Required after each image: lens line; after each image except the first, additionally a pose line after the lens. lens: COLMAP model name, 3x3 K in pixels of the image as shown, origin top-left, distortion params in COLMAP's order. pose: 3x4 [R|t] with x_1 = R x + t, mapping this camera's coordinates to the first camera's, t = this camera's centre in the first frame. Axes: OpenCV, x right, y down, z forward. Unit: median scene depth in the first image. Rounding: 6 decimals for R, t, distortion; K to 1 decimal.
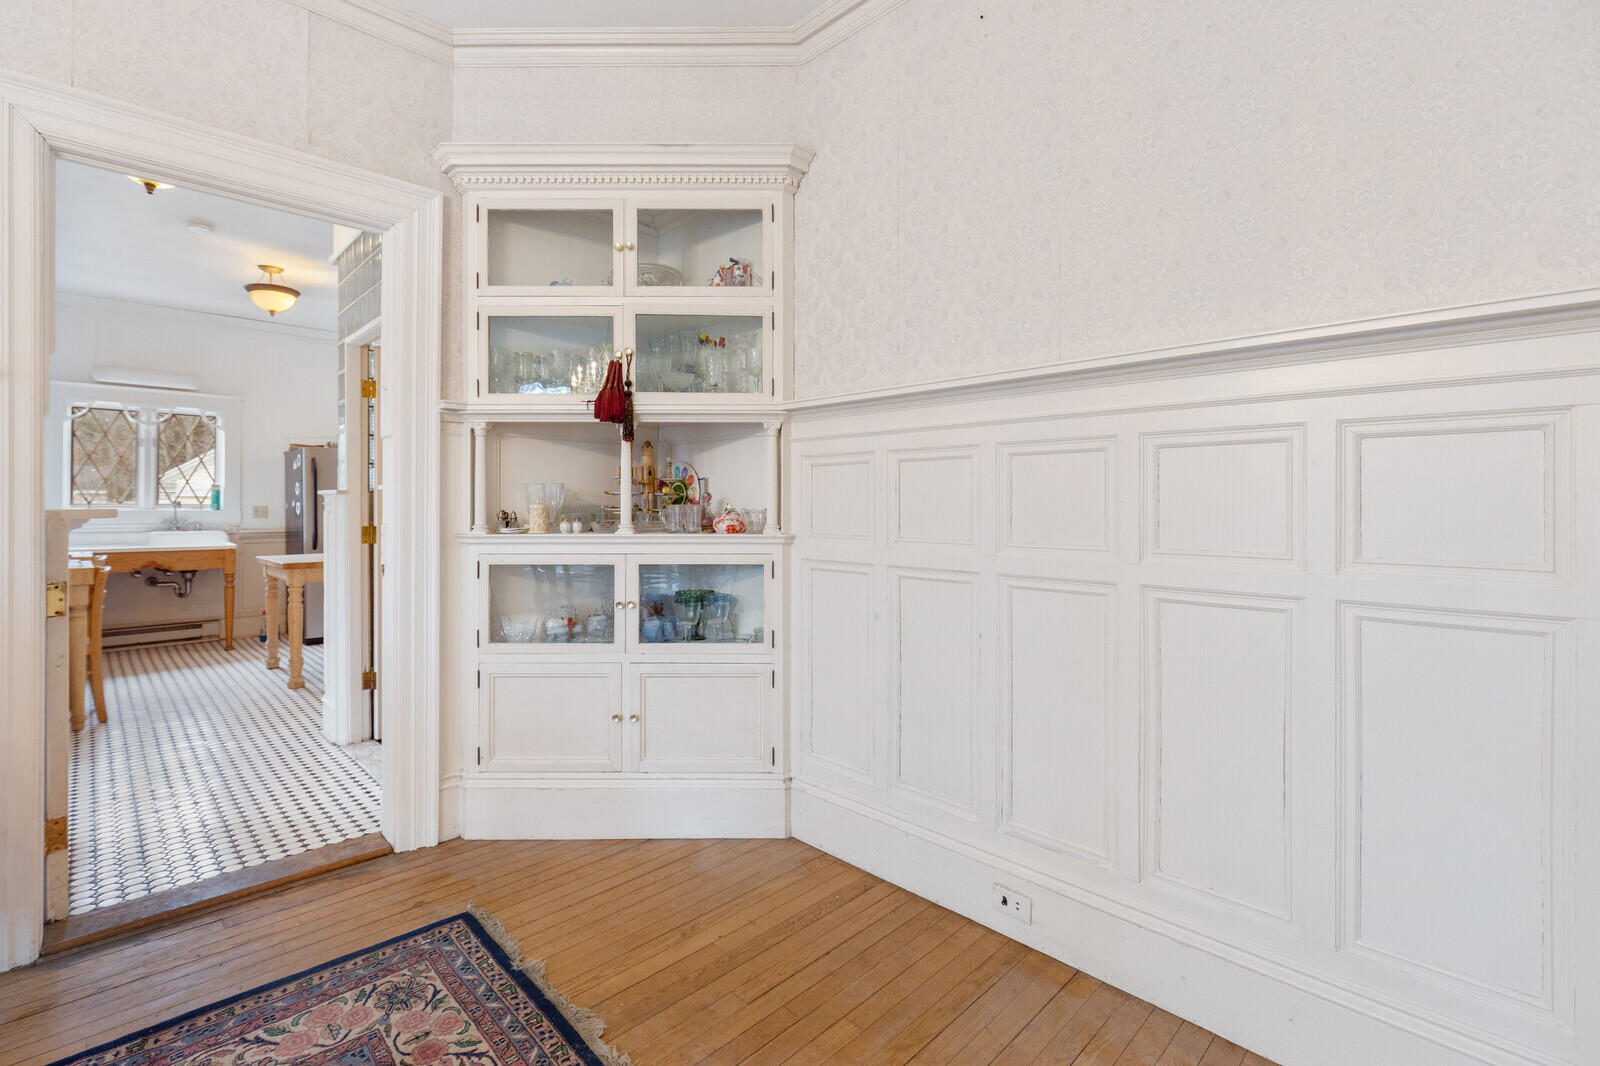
lens RADIAL K [[733.7, 0, 798.6], [0, 733.7, 506.9], [0, 0, 1]] dist [-0.002930, -0.000354]
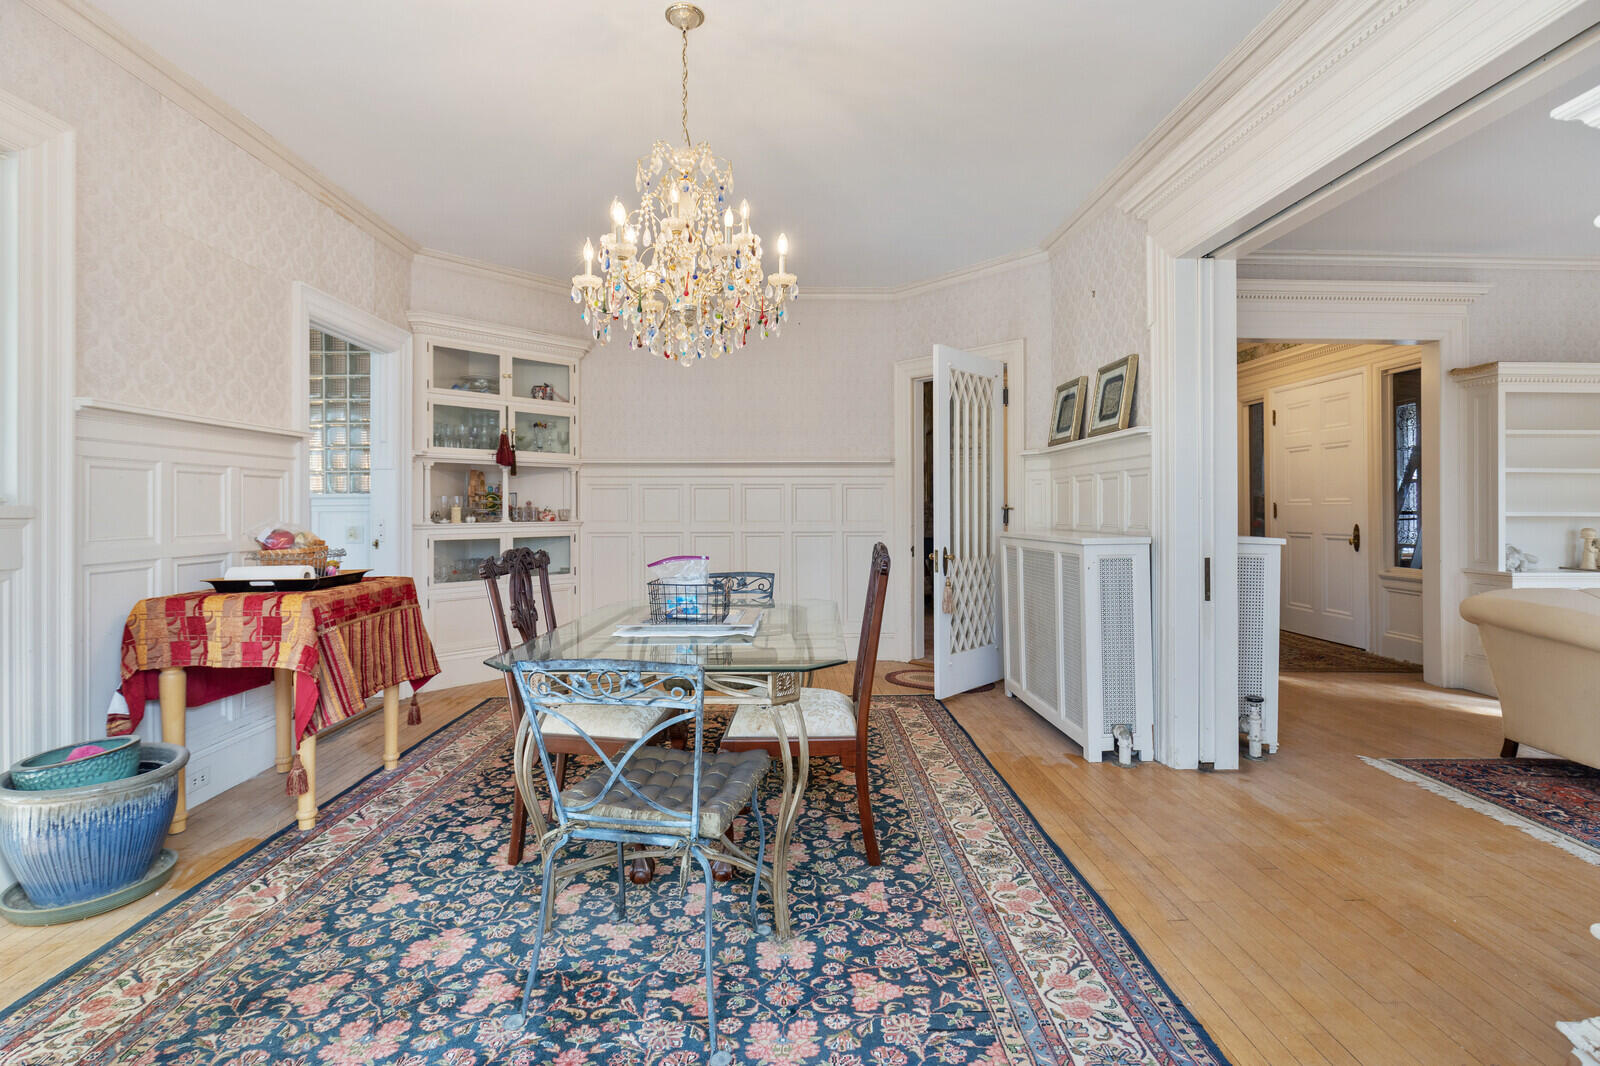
lens RADIAL K [[729.9, 0, 791.0], [0, 729.9, 514.9], [0, 0, 1]] dist [0.001272, -0.001631]
pose [[0.691233, -0.009368, 0.722571, -1.118959], [0.002799, 0.999943, 0.010286, -0.000769], [-0.722626, -0.005087, 0.691220, -0.894788]]
